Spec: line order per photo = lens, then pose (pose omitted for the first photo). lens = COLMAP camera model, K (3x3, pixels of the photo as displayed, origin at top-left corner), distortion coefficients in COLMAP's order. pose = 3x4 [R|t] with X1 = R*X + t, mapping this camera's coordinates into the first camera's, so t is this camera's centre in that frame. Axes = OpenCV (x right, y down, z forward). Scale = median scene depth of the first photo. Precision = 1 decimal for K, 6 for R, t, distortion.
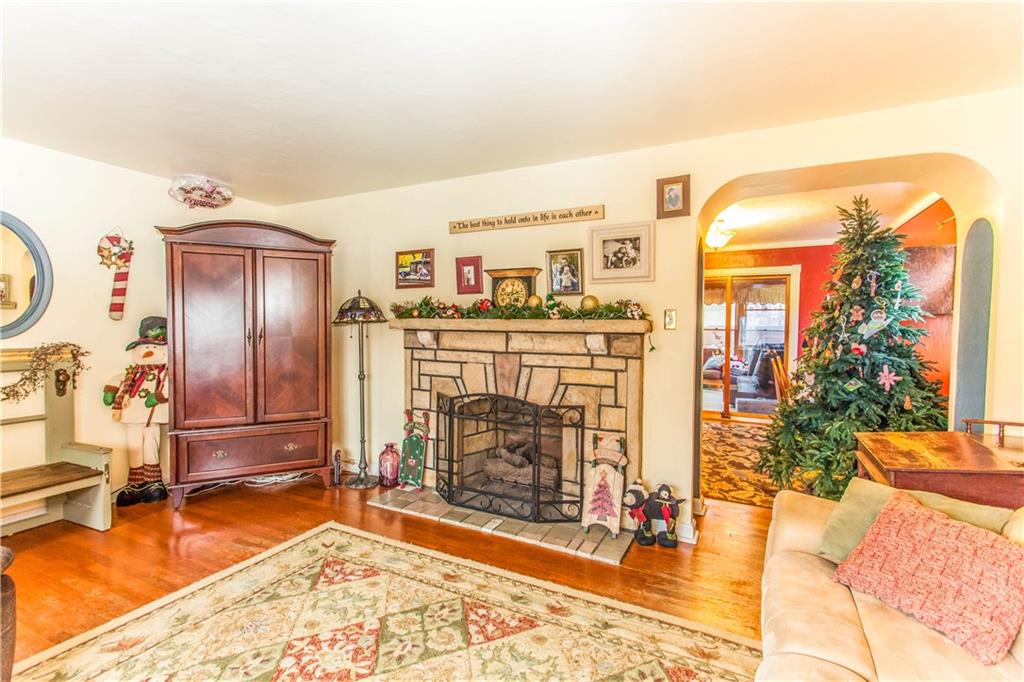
lens RADIAL K [[480.5, 0, 514.1], [0, 480.5, 341.0], [0, 0, 1]] dist [0.022199, 0.000875]
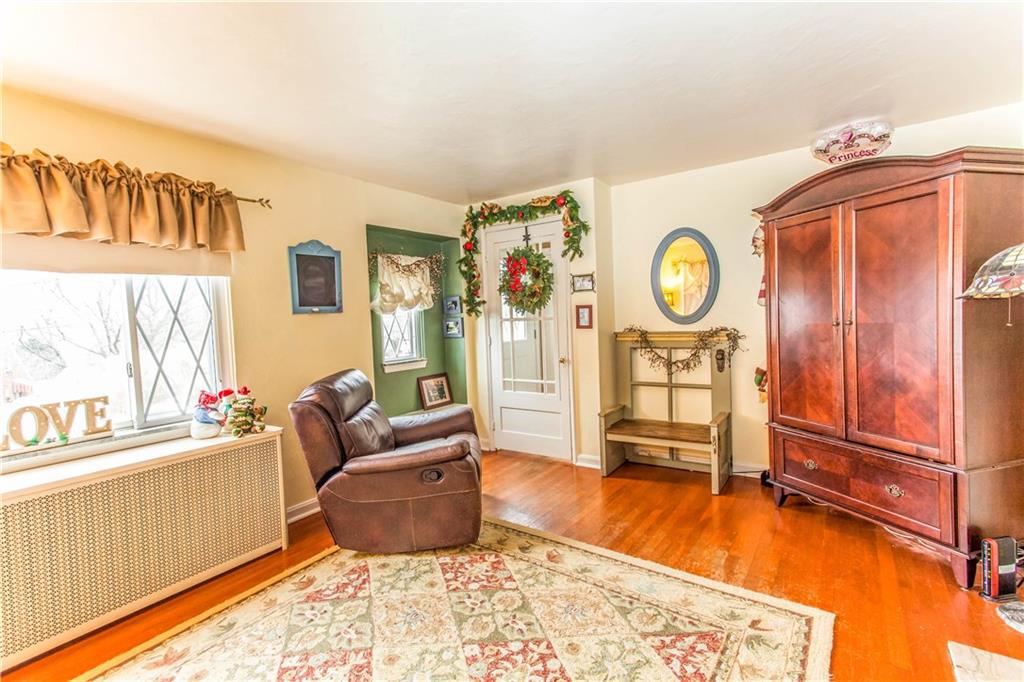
lens RADIAL K [[480.5, 0, 511.7], [0, 480.5, 340.8], [0, 0, 1]] dist [0.022199, 0.000875]
pose [[-0.147282, 0.050265, -0.987816, 0.316011], [0.000829, 0.998714, 0.050696, -0.023292], [0.989094, 0.006648, -0.147135, 0.694742]]
